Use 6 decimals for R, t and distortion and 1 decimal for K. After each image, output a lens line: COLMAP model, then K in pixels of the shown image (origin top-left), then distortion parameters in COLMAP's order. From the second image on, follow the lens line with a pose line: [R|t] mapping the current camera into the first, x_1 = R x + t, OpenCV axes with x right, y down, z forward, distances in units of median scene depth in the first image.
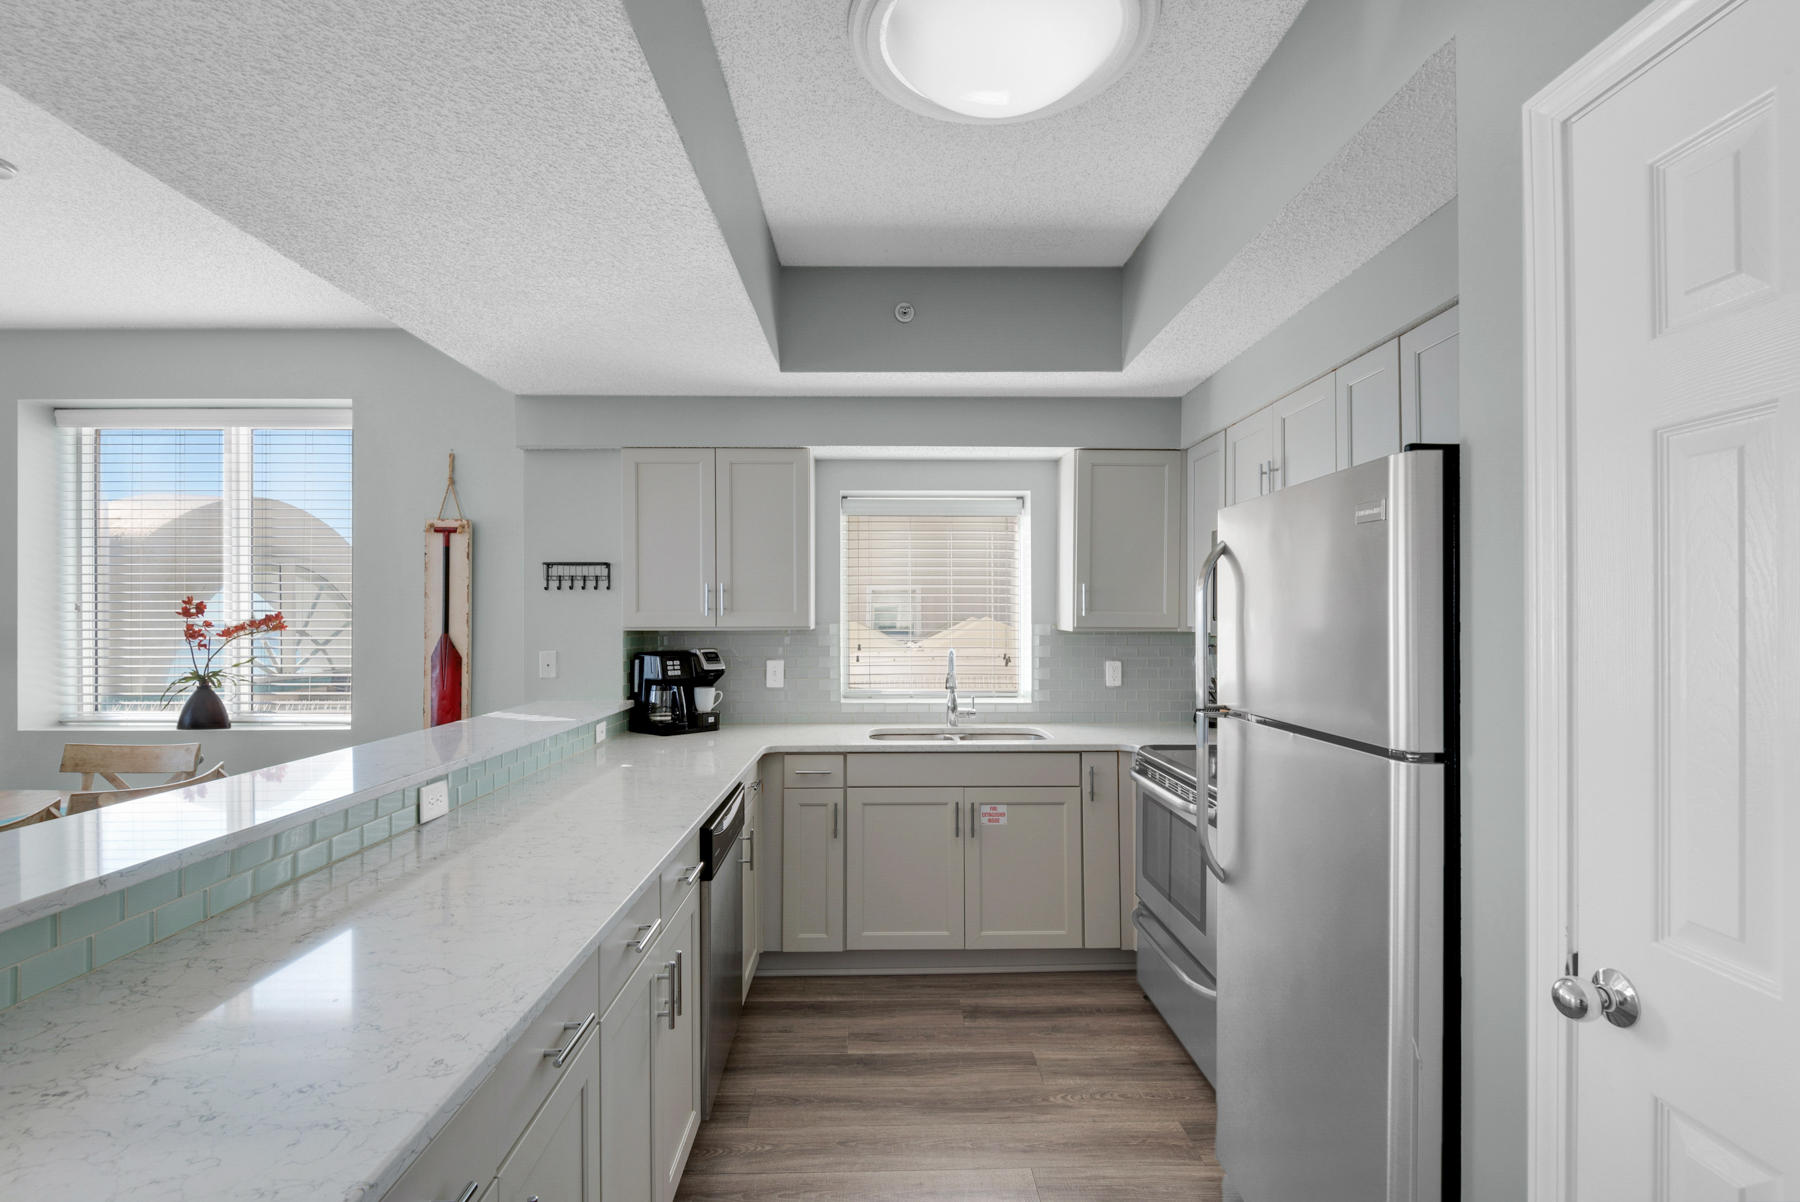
lens RADIAL K [[837.9, 0, 895.1], [0, 837.9, 613.3], [0, 0, 1]] dist [0.025086, -0.022546]
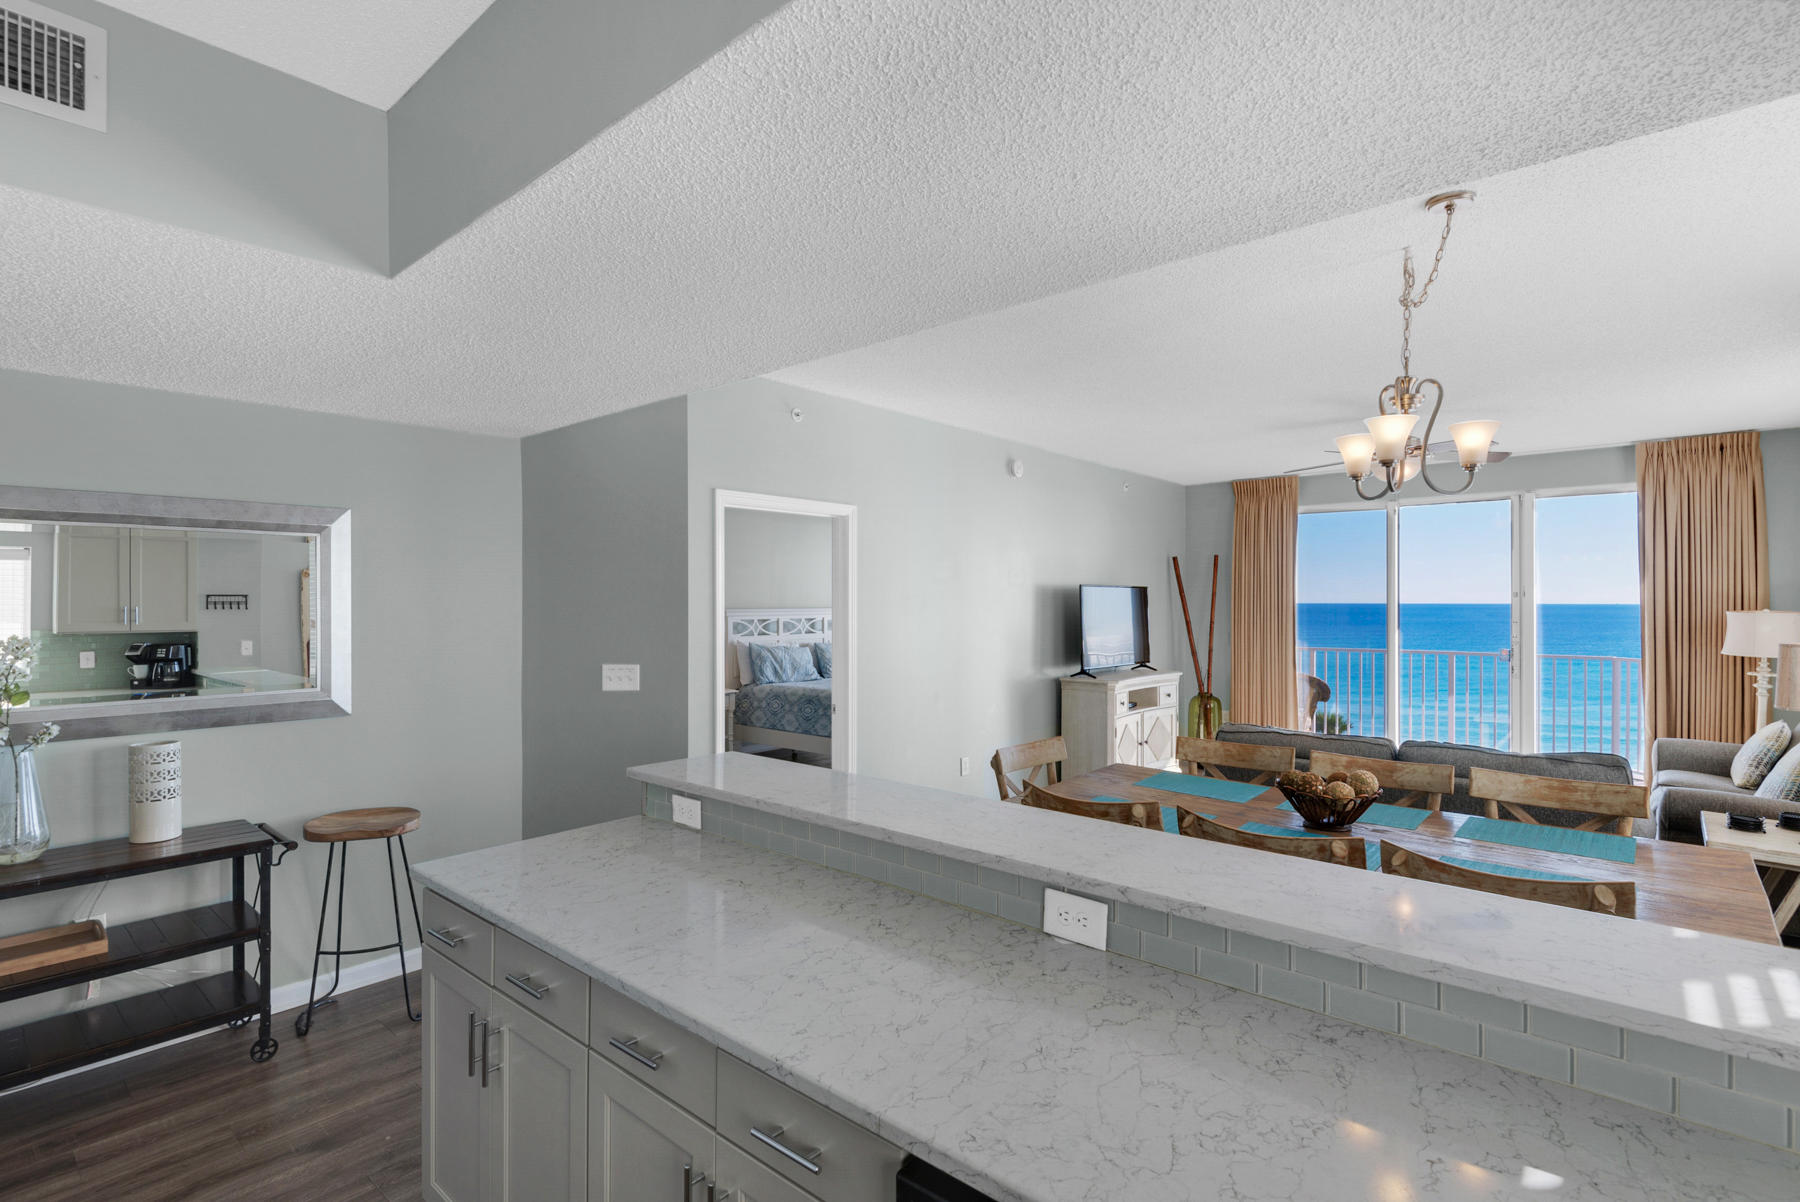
lens RADIAL K [[857.1, 0, 895.6], [0, 857.1, 595.6], [0, 0, 1]] dist [0.026938, -0.022191]
pose [[-0.671776, 0.000130, -0.740754, 0.088558], [0.004726, 0.999980, -0.004110, -0.042926], [0.740739, -0.006262, -0.671764, 0.818230]]
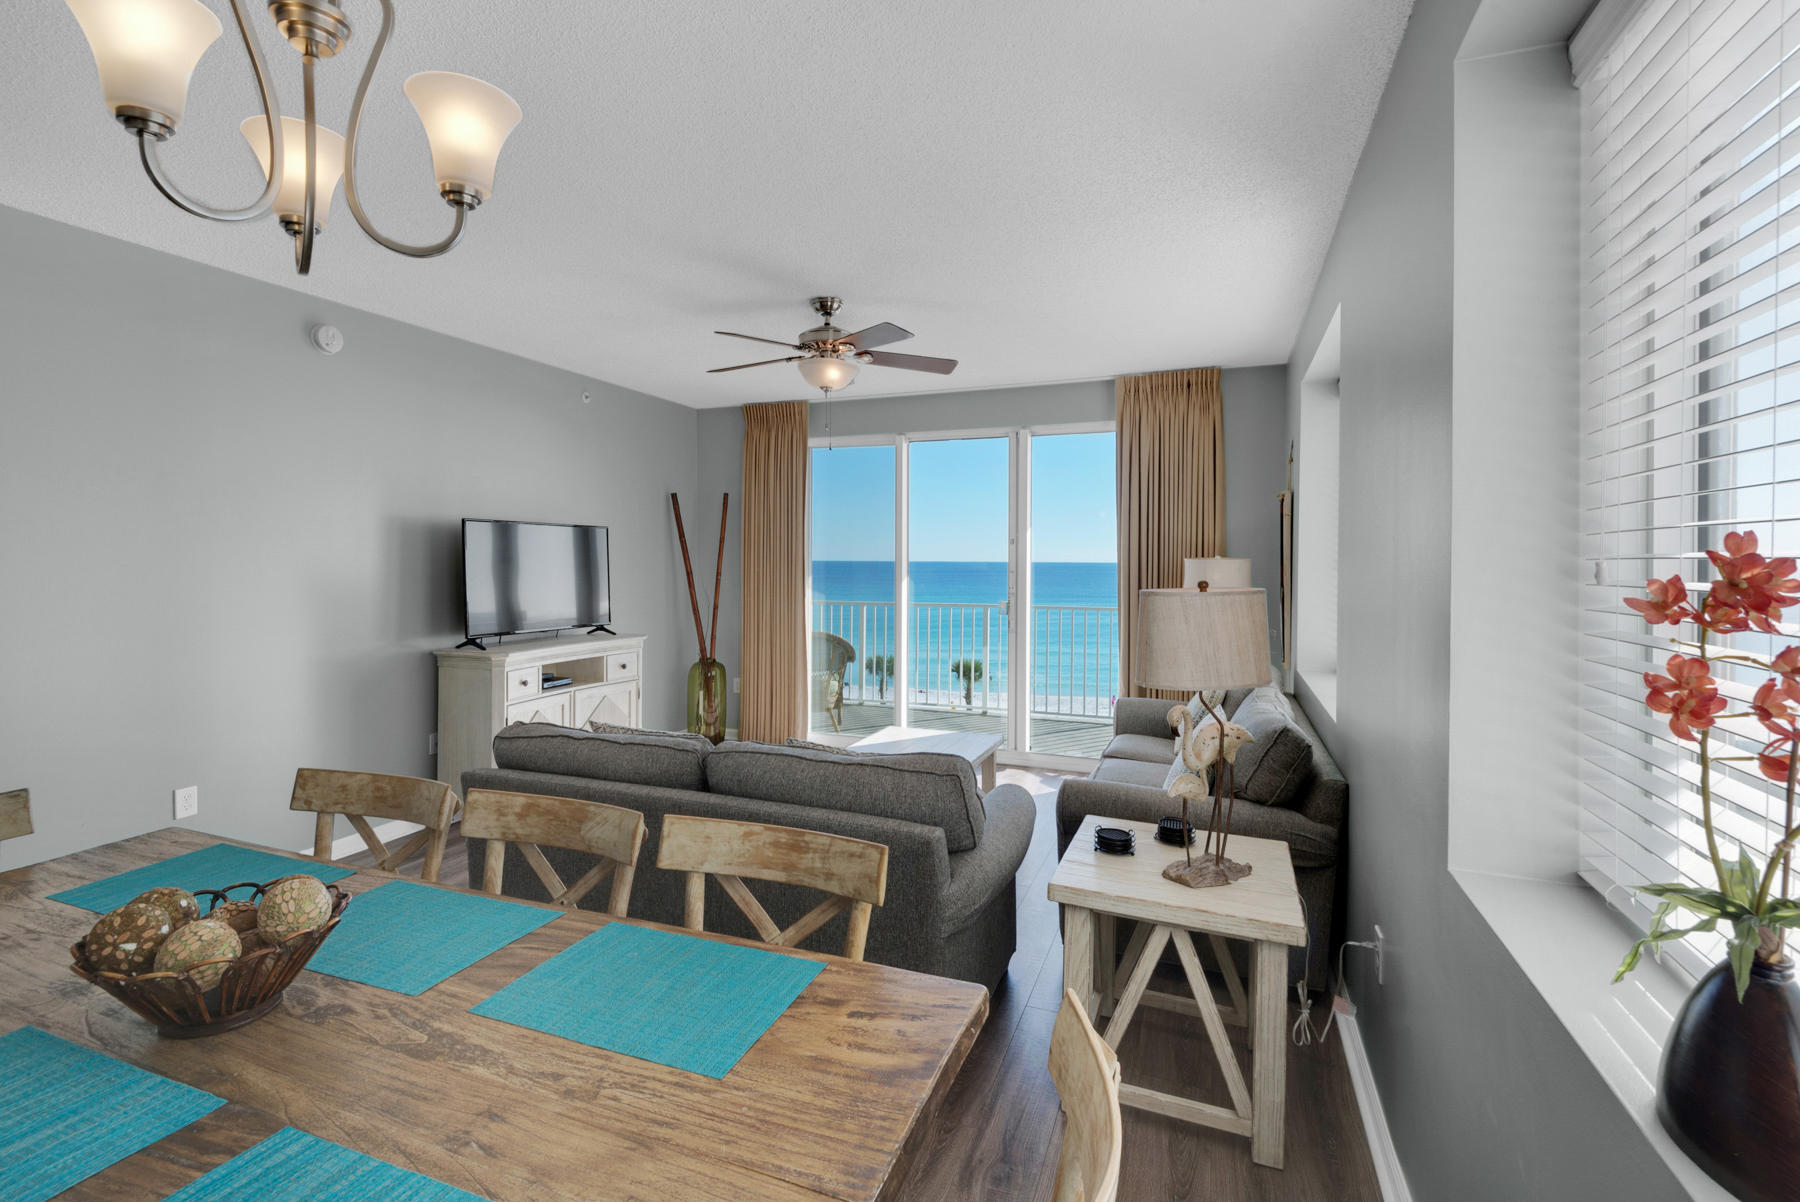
lens RADIAL K [[837.1, 0, 899.8], [0, 837.1, 582.8], [0, 0, 1]] dist [0.029891, -0.000468]
pose [[-0.370090, 0.029827, -0.928517, -0.591477], [-0.000274, 0.999481, 0.032215, -0.016779], [0.928996, 0.012177, -0.369890, 0.967487]]
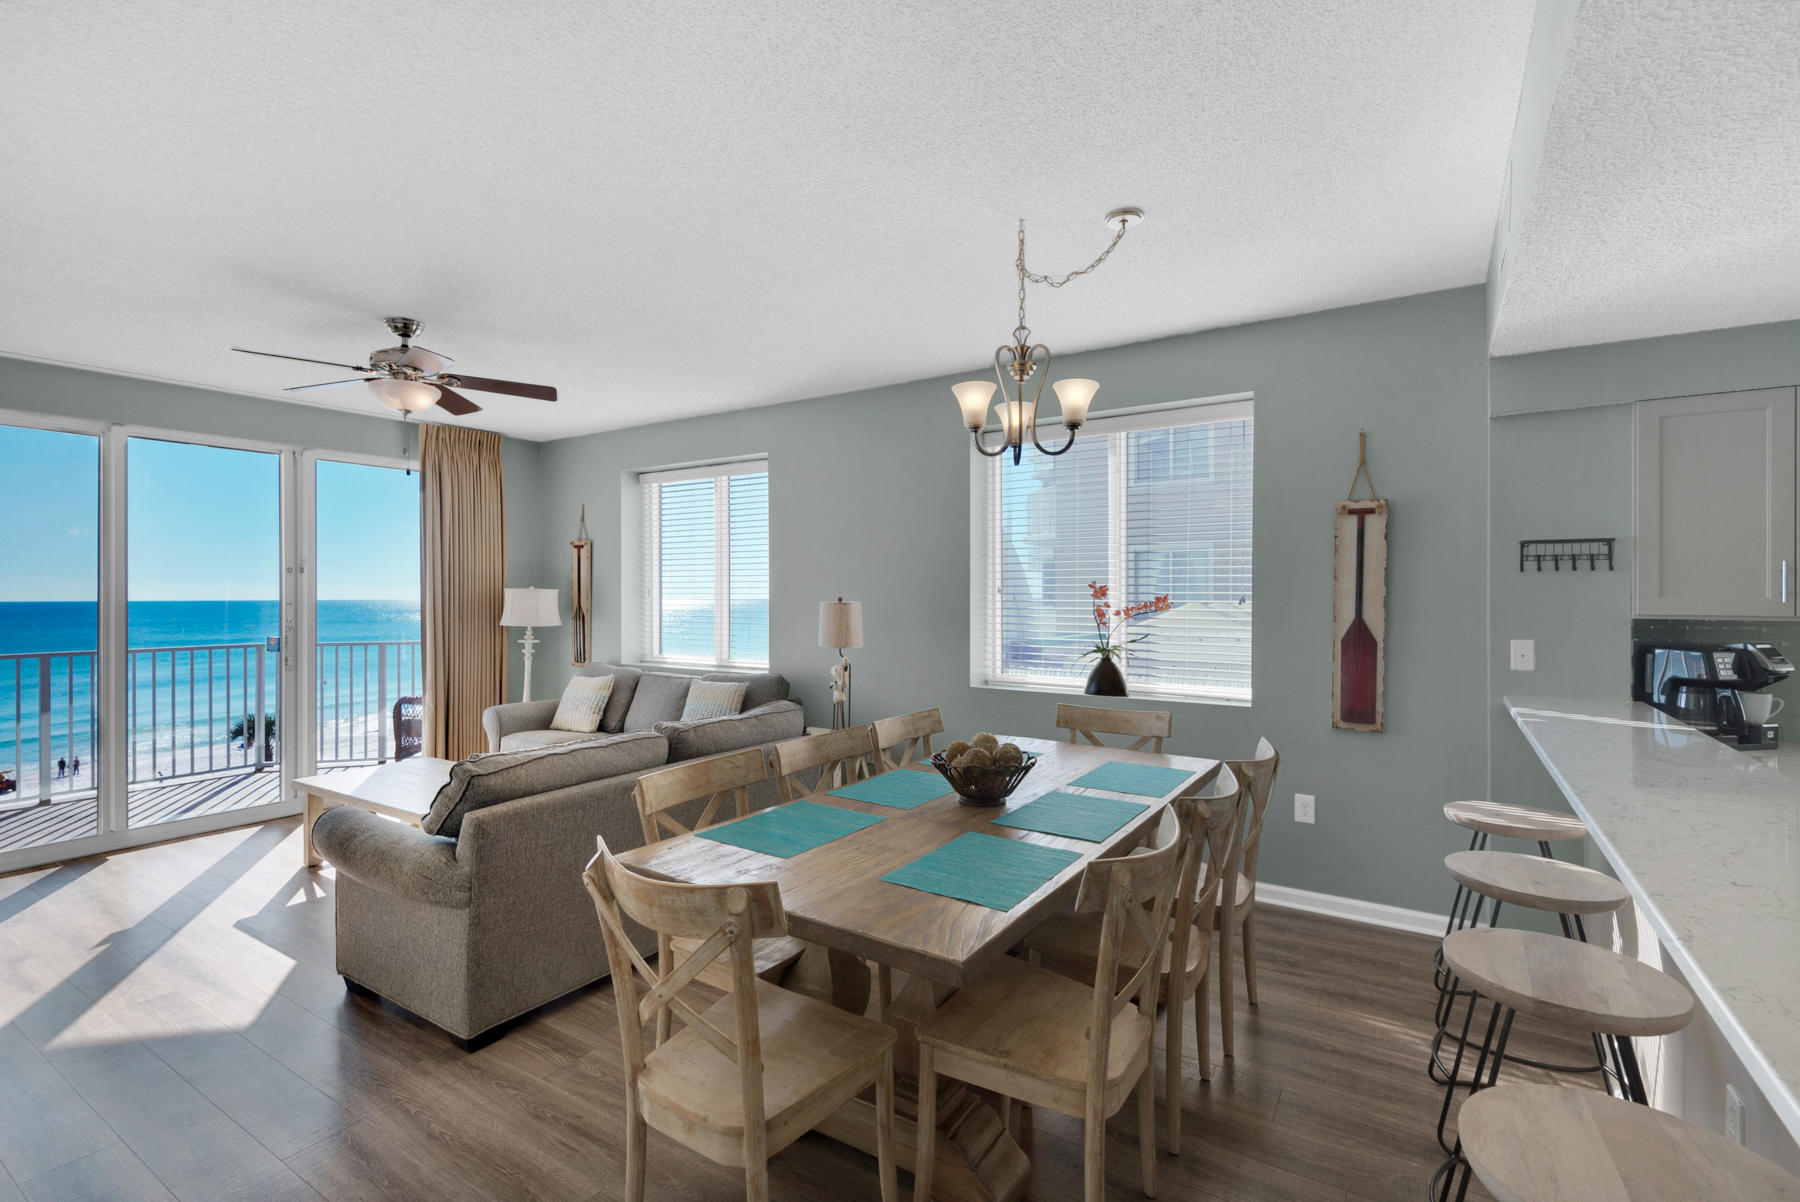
lens RADIAL K [[816.6, 0, 903.7], [0, 816.6, 598.2], [0, 0, 1]] dist [0.032899, -0.020746]
pose [[0.831198, 0.004691, -0.555957, -0.469793], [0.000490, 0.999958, 0.009169, -0.007775], [0.555977, -0.007894, 0.831160, -0.095960]]
